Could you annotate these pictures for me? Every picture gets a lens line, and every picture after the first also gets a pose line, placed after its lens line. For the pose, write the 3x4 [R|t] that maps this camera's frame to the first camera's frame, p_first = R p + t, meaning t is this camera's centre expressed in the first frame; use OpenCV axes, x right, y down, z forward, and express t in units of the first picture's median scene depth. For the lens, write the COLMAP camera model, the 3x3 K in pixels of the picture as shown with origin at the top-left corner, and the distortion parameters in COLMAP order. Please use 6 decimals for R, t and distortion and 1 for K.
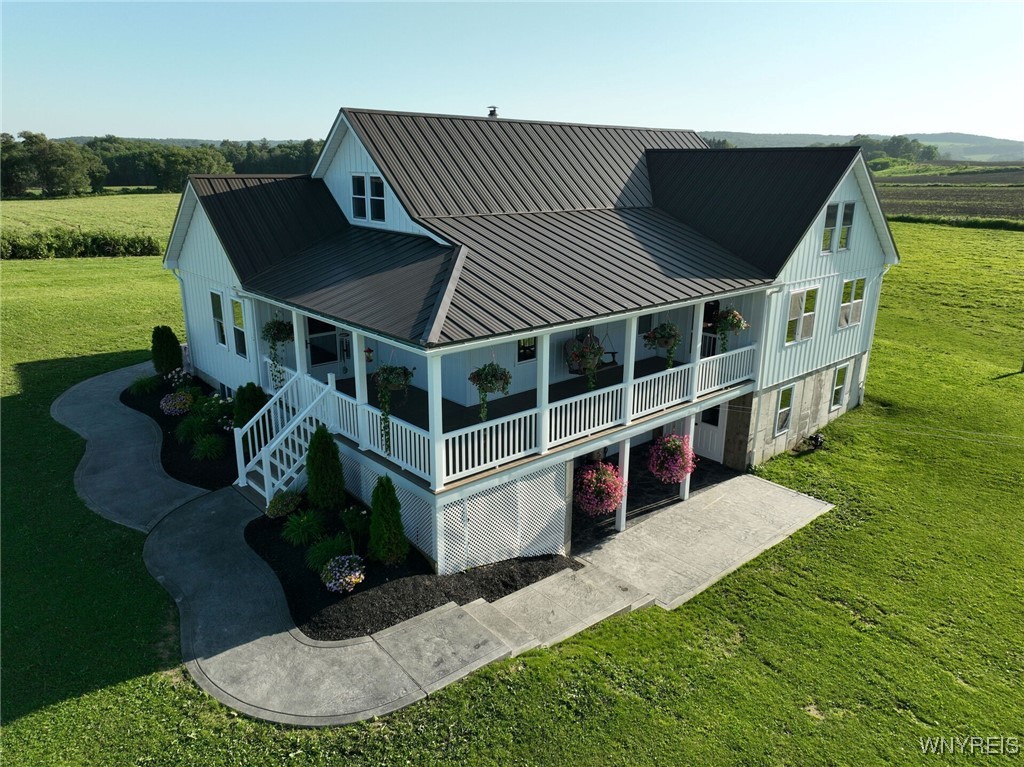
lens RADIAL K [[717.5, 0, 515.9], [0, 717.5, 385.4], [0, 0, 1]] dist [0.002394, 0.012020]
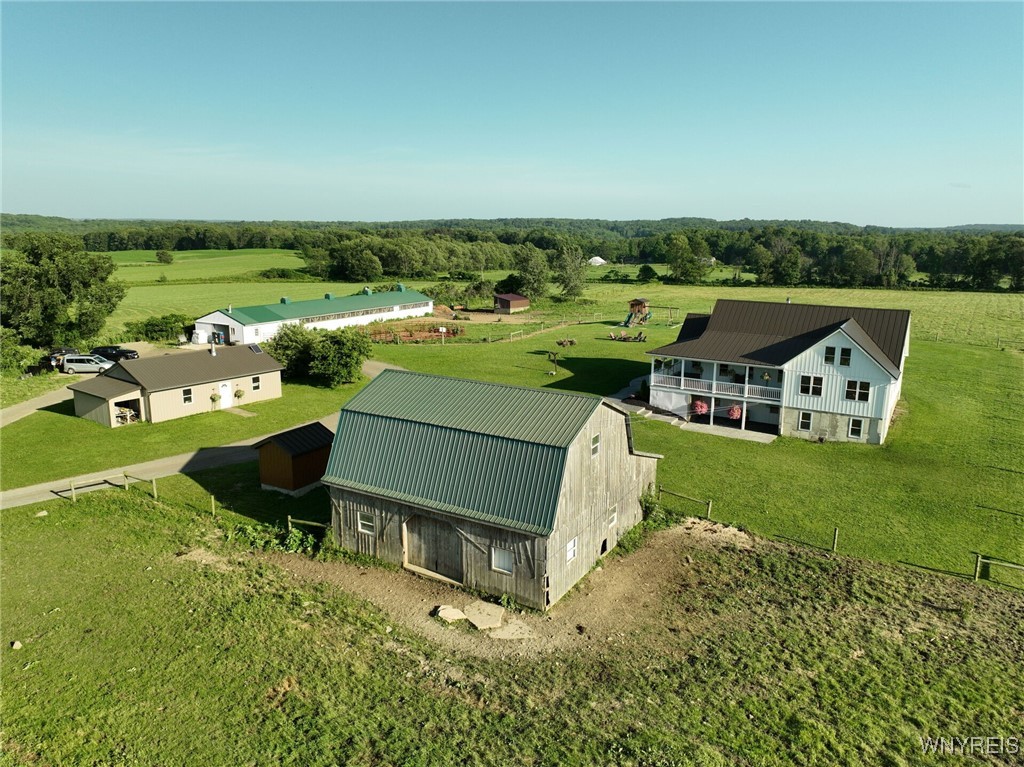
lens RADIAL K [[717.5, 0, 513.8], [0, 717.5, 383.1], [0, 0, 1]] dist [0.002394, 0.012020]
pose [[0.284566, 0.191321, -0.939371, 2.768048], [-0.292100, 0.950593, 0.105120, -0.067717], [0.913072, 0.244476, 0.326391, -0.934236]]
